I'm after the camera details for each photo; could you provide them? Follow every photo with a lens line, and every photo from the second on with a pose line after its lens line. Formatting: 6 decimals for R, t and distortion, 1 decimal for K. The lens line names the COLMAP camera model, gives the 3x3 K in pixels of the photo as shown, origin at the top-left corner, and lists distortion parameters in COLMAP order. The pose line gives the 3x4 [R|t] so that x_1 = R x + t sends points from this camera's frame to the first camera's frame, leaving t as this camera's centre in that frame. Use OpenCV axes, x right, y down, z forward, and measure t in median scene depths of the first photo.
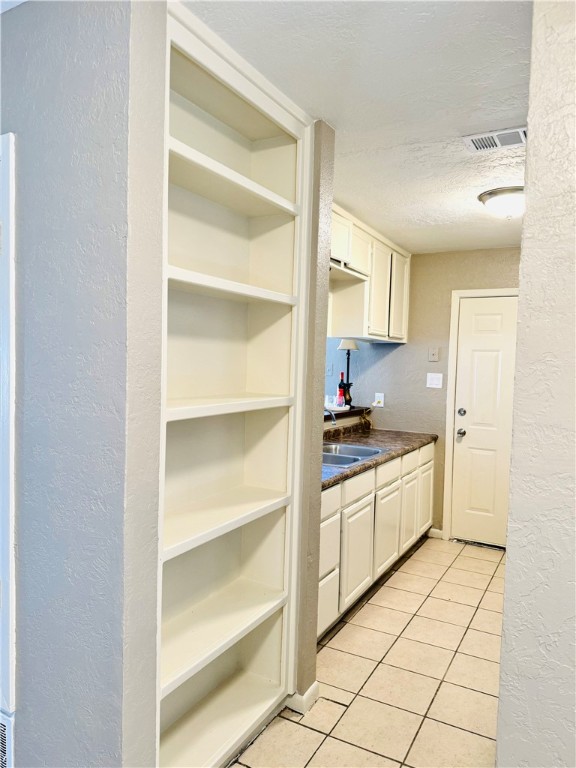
lens RADIAL K [[543.2, 0, 286.6], [0, 543.2, 385.3], [0, 0, 1]] dist [0.016474, -0.008443]
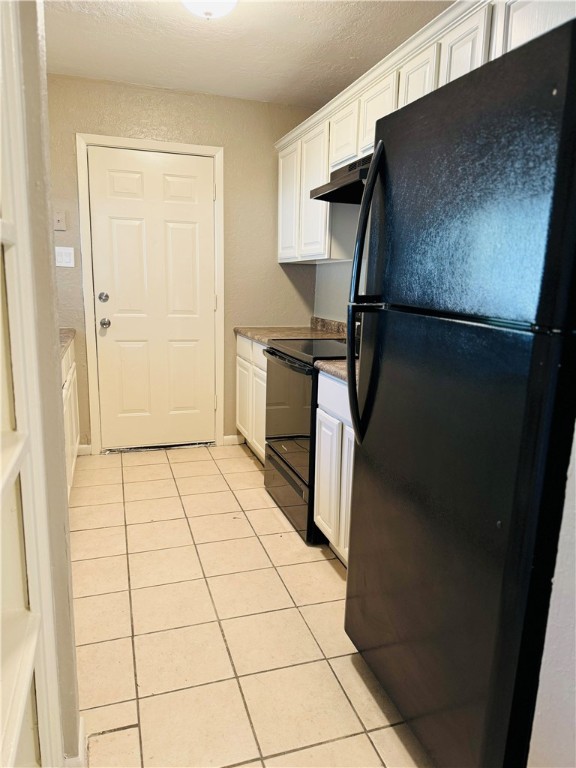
lens RADIAL K [[543.2, 0, 287.2], [0, 543.2, 388.4], [0, 0, 1]] dist [0.016474, -0.008443]
pose [[0.682156, -0.159415, 0.713617, -0.088833], [0.029265, 0.981115, 0.191196, 0.035491], [-0.730620, -0.109542, 0.673940, 0.242630]]
